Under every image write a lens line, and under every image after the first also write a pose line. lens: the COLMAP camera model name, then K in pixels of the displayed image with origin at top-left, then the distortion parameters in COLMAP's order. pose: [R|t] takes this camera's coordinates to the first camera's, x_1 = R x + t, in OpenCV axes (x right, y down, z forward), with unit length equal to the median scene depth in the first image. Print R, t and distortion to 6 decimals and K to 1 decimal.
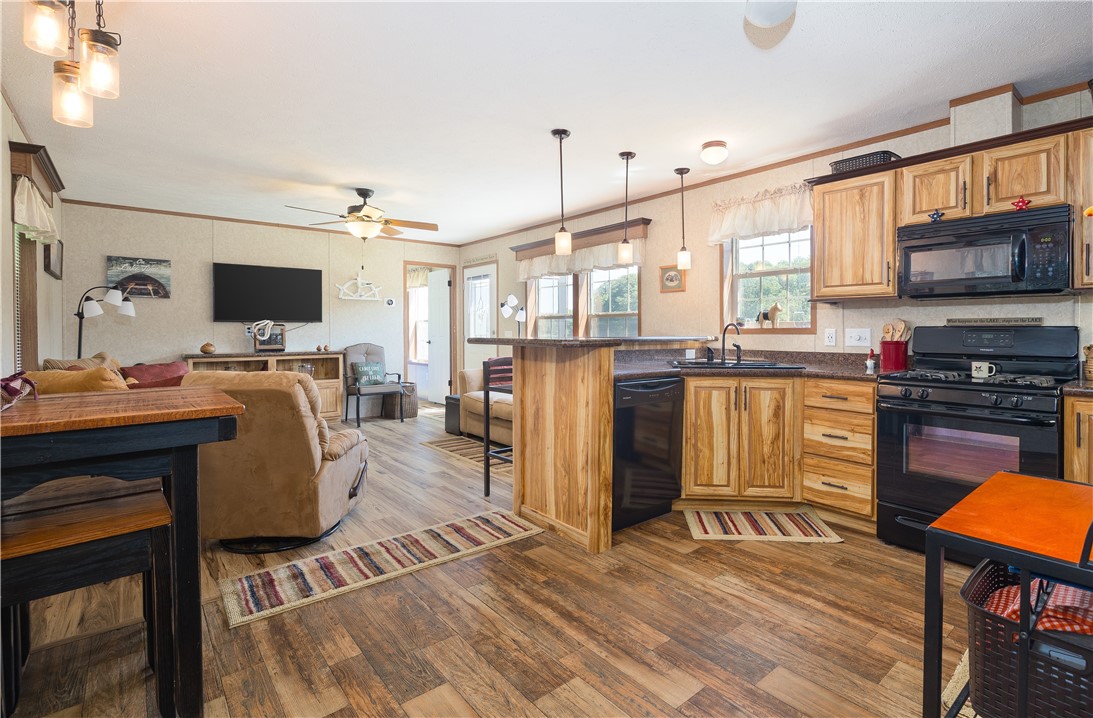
lens RADIAL K [[514.6, 0, 586.5], [0, 514.6, 335.4], [0, 0, 1]] dist [-0.011480, 0.000088]
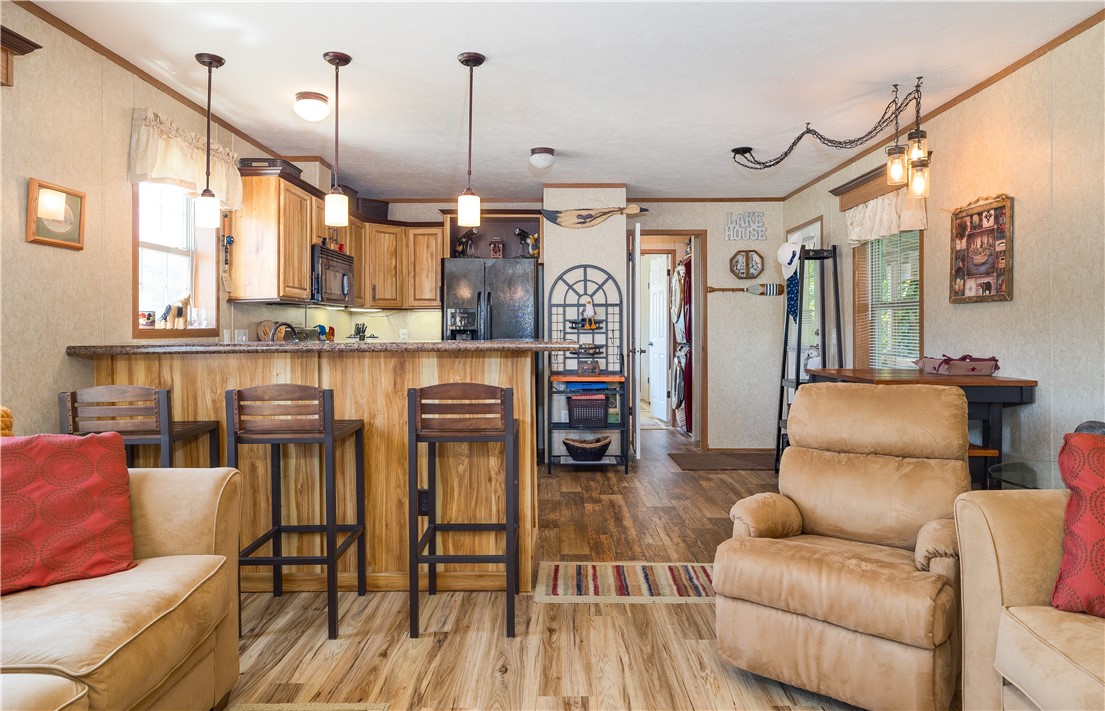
lens RADIAL K [[675.5, 0, 551.9], [0, 675.5, 328.3], [0, 0, 1]] dist [0.000849, -0.000540]
pose [[-0.743552, 0.004775, 0.668661, -0.824166], [0.010649, 0.999932, 0.004702, -0.017641], [-0.668594, 0.010617, -0.743552, 1.754269]]
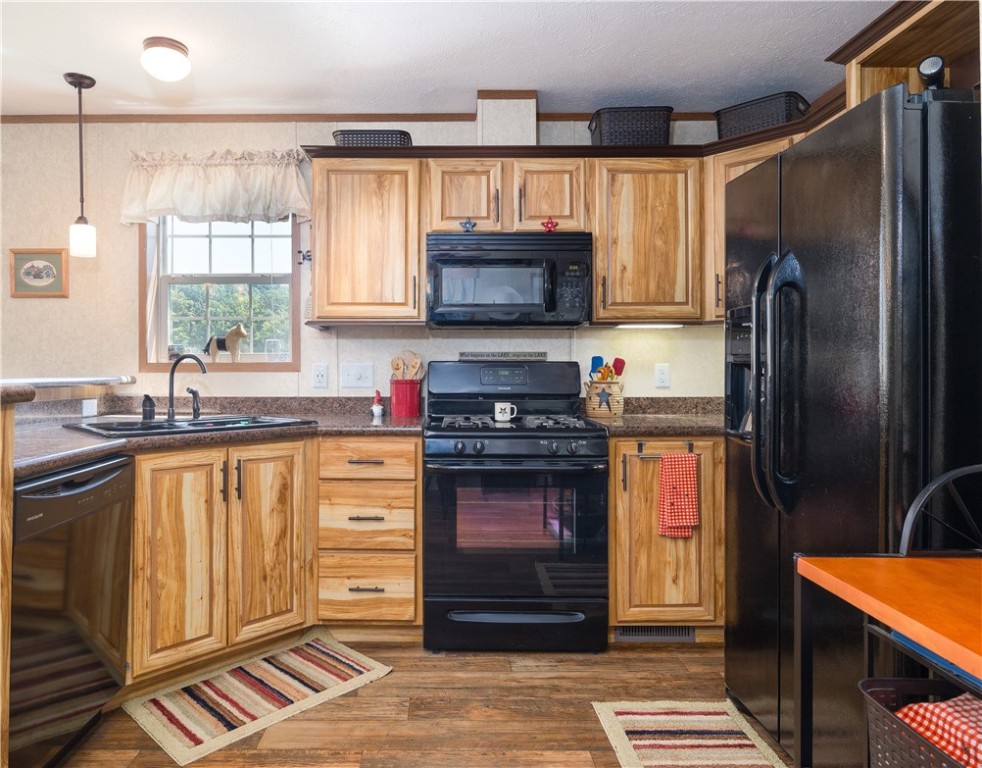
lens RADIAL K [[633.2, 0, 441.1], [0, 633.2, 360.6], [0, 0, 1]] dist [-0.000923, -0.002616]
pose [[0.658952, 0.006830, 0.752154, -0.093822], [0.007438, 0.999851, -0.015595, -0.002749], [-0.752148, 0.015870, 0.658803, 0.342423]]
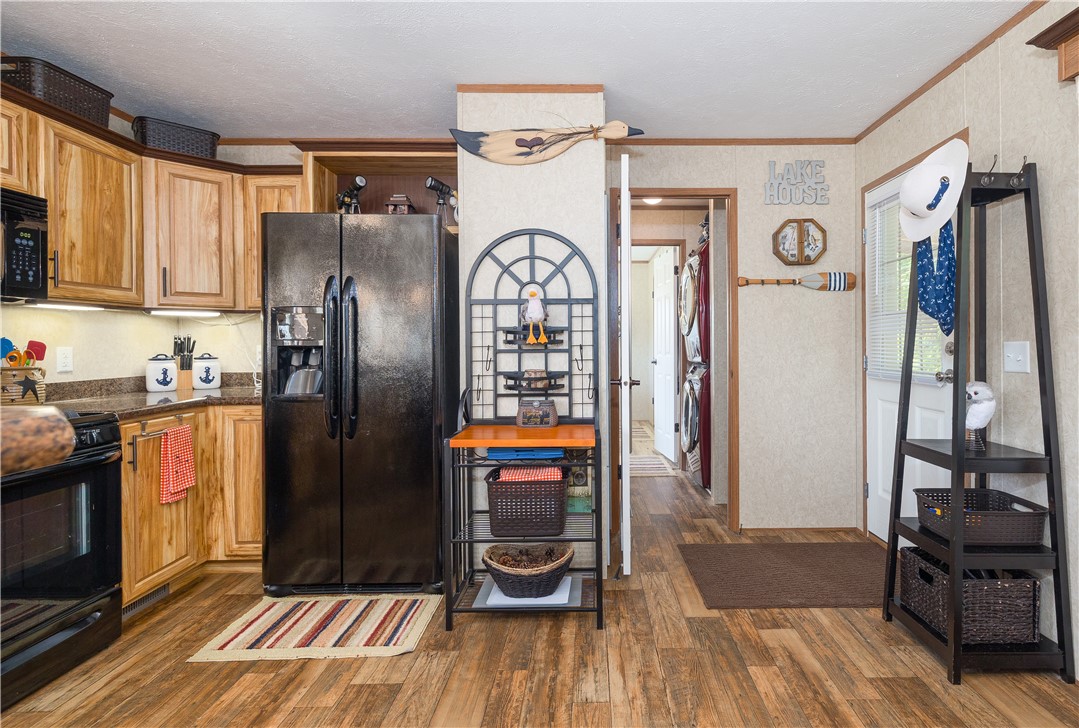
lens RADIAL K [[508.0, 0, 603.4], [0, 508.0, 346.2], [0, 0, 1]] dist [-0.011480, 0.000088]
pose [[-0.766396, 0.002514, 0.642363, -0.222601], [0.014062, 0.999818, 0.012864, -0.010808], [-0.642214, 0.018892, -0.766292, 0.817088]]
